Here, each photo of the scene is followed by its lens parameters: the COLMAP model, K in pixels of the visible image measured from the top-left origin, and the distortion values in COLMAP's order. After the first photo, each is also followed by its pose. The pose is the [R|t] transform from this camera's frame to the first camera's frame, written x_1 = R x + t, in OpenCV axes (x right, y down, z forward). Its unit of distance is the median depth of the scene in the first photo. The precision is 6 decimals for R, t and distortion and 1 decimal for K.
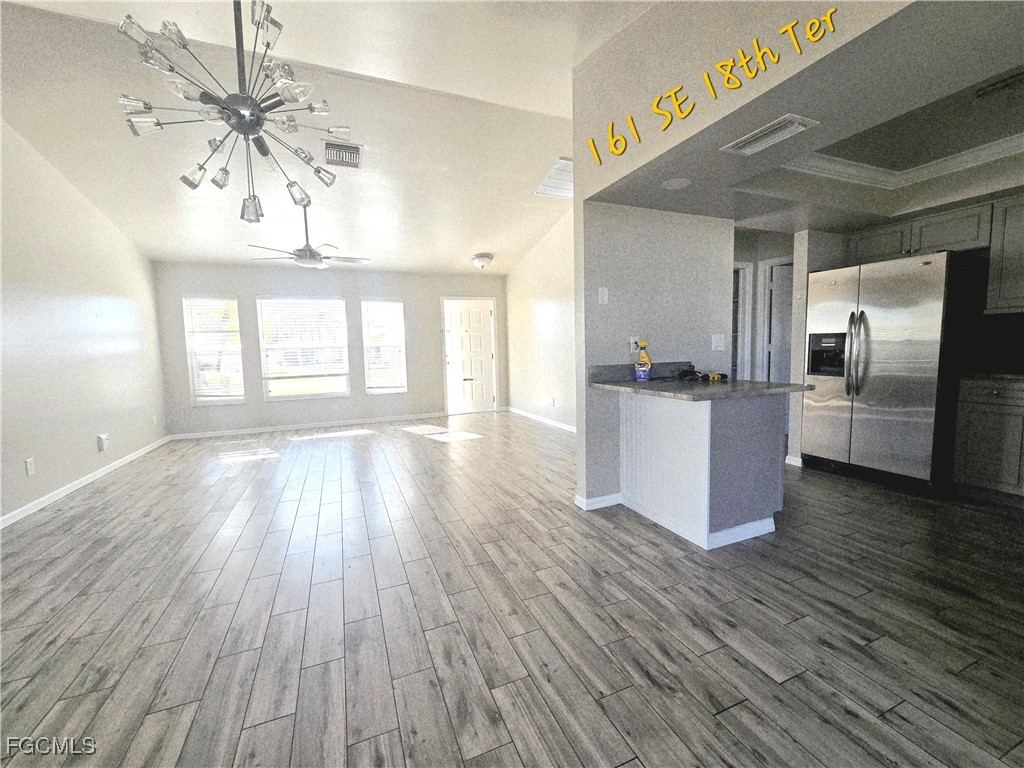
lens RADIAL K [[417.8, 0, 513.4], [0, 417.8, 383.4], [0, 0, 1]] dist [-0.003723, -0.000188]
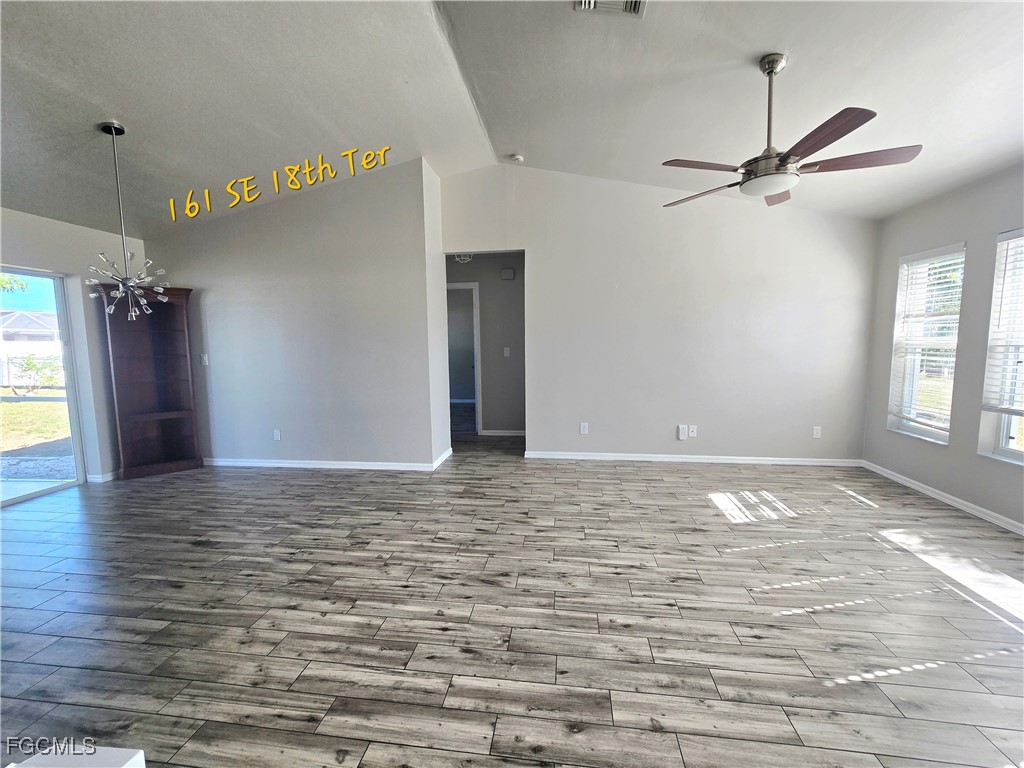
lens RADIAL K [[419.5, 0, 512.9], [0, 419.5, 381.9], [0, 0, 1]] dist [-0.002227, -0.000533]
pose [[-0.502232, 0.114786, -0.857081, 0.217595], [-0.051584, 0.985409, 0.162200, -0.216595], [0.863193, 0.125674, -0.488983, 1.791088]]
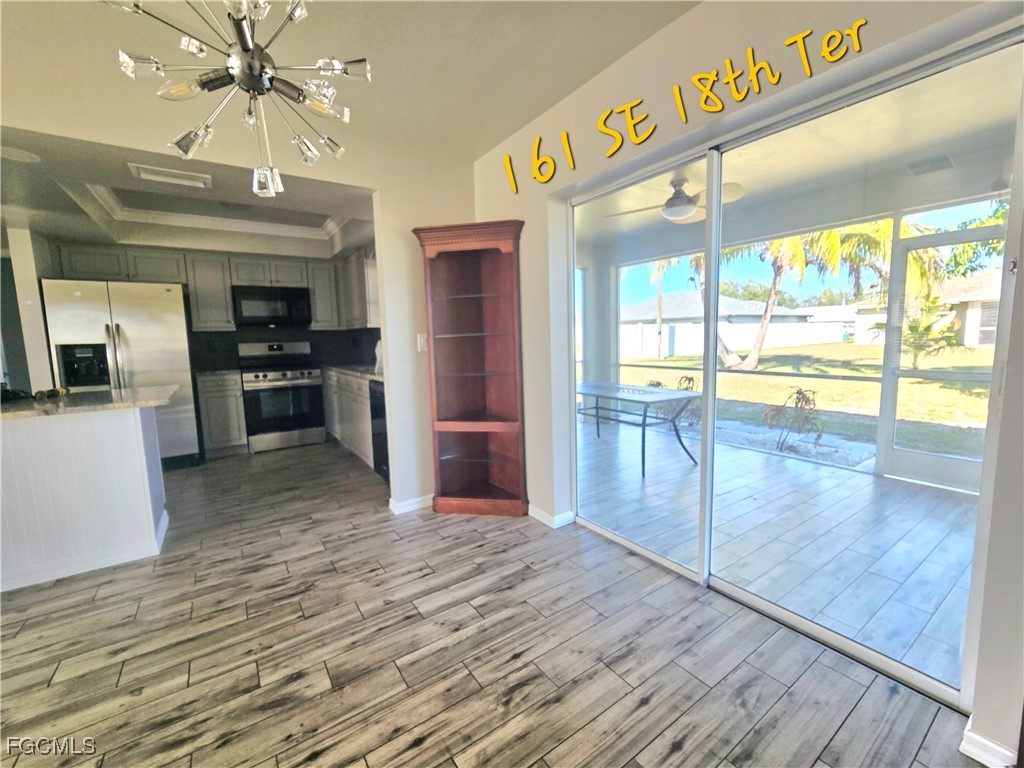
lens RADIAL K [[422.1, 0, 512.7], [0, 422.1, 381.9], [0, 0, 1]] dist [-0.002902, -0.000550]
pose [[-0.203215, -0.076524, 0.976139, -0.605153], [0.119423, 0.987561, 0.102282, -0.013640], [-0.971824, 0.137359, -0.191548, 0.272131]]
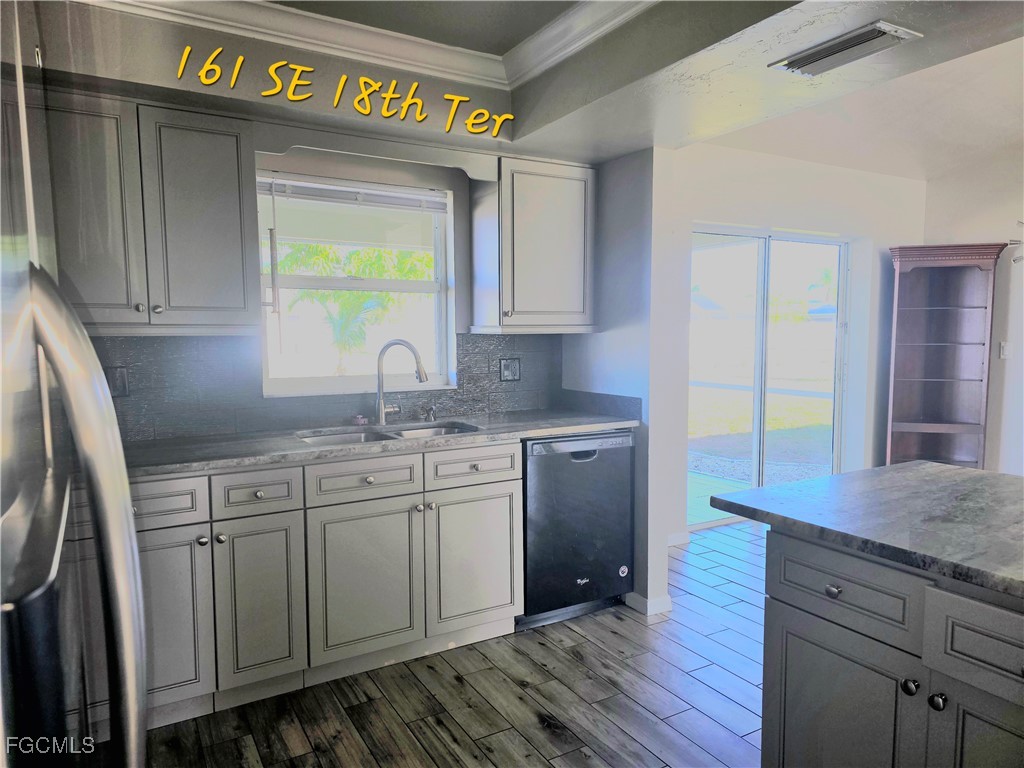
lens RADIAL K [[677.6, 0, 517.7], [0, 677.6, 384.7], [0, 0, 1]] dist [0.083353, -0.075305]
pose [[-0.990180, 0.038753, -0.134322, 0.935700], [0.014875, 0.984563, 0.174400, -0.229517], [0.139007, 0.170689, -0.975470, 1.528558]]
